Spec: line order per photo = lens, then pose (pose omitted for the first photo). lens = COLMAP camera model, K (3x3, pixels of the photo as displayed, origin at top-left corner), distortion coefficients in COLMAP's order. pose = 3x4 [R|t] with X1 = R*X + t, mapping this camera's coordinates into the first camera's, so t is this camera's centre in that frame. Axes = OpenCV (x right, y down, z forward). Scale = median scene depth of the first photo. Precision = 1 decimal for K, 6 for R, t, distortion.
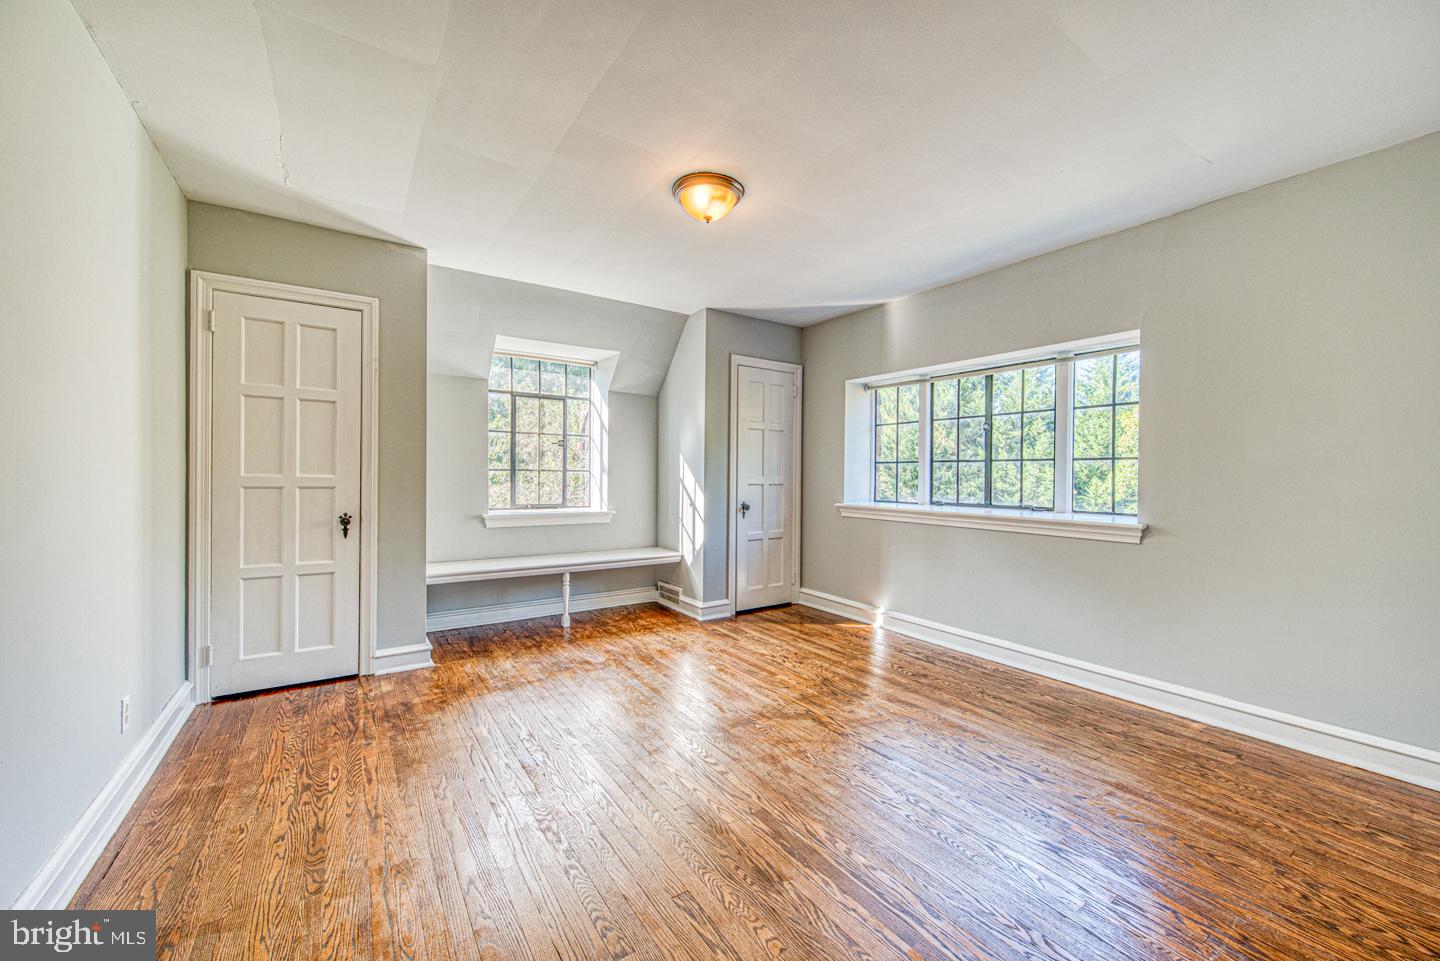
lens RADIAL K [[549.4, 0, 725.1], [0, 549.4, 476.5], [0, 0, 1]] dist [0.001026, -0.000463]
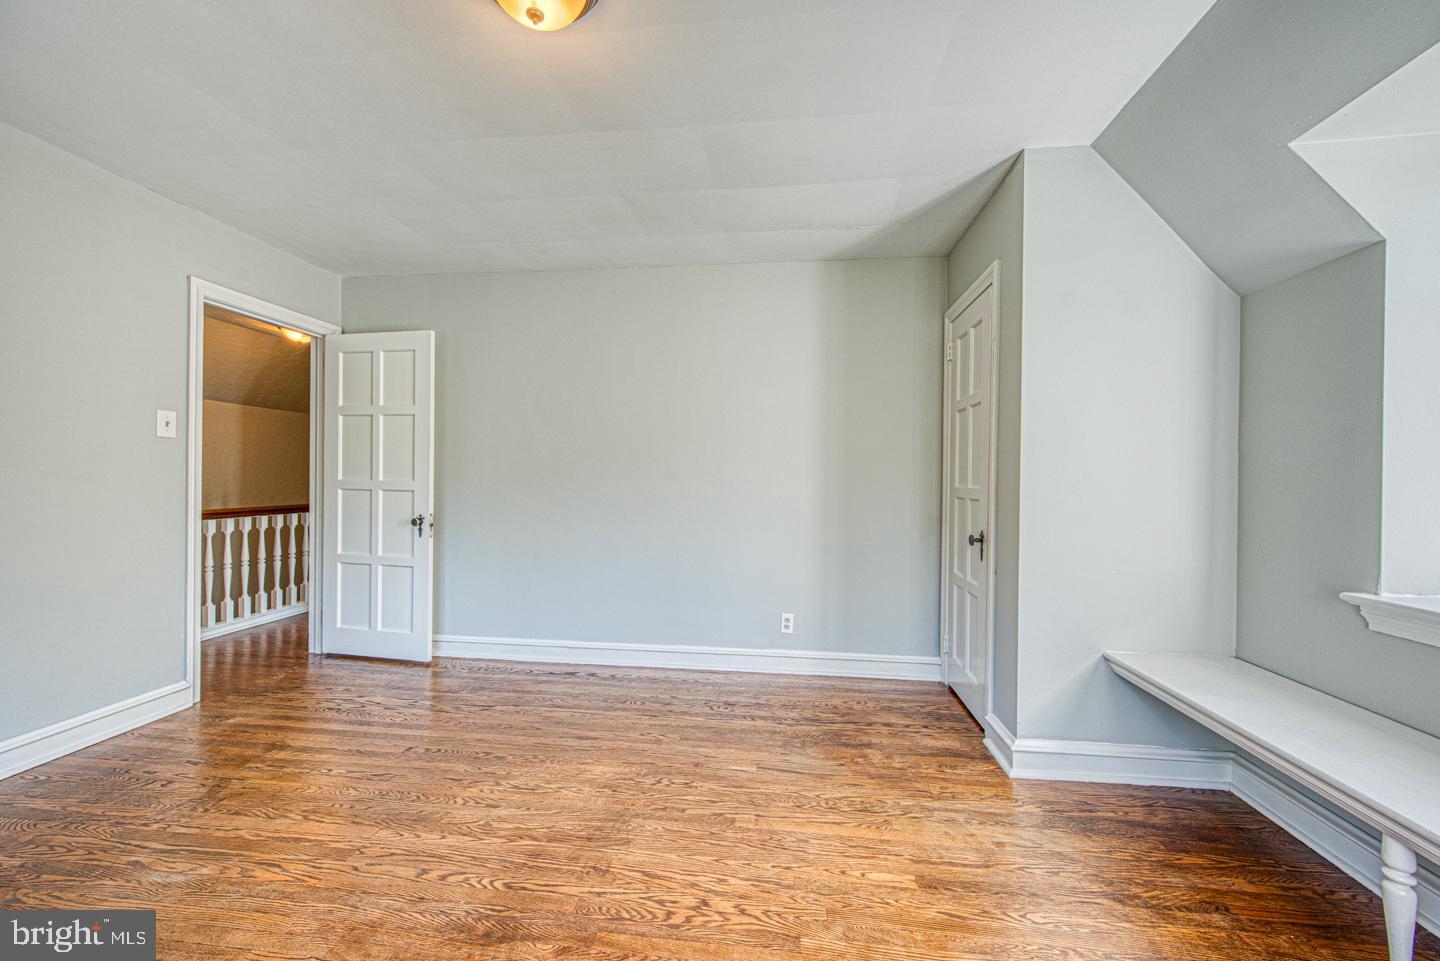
lens RADIAL K [[549.4, 0, 722.7], [0, 549.4, 483.5], [0, 0, 1]] dist [0.001026, -0.000463]
pose [[-0.657236, -0.006599, -0.753656, 0.274123], [-0.015340, 0.999872, 0.004623, -0.006569], [0.753529, 0.014600, -0.657253, 1.641150]]
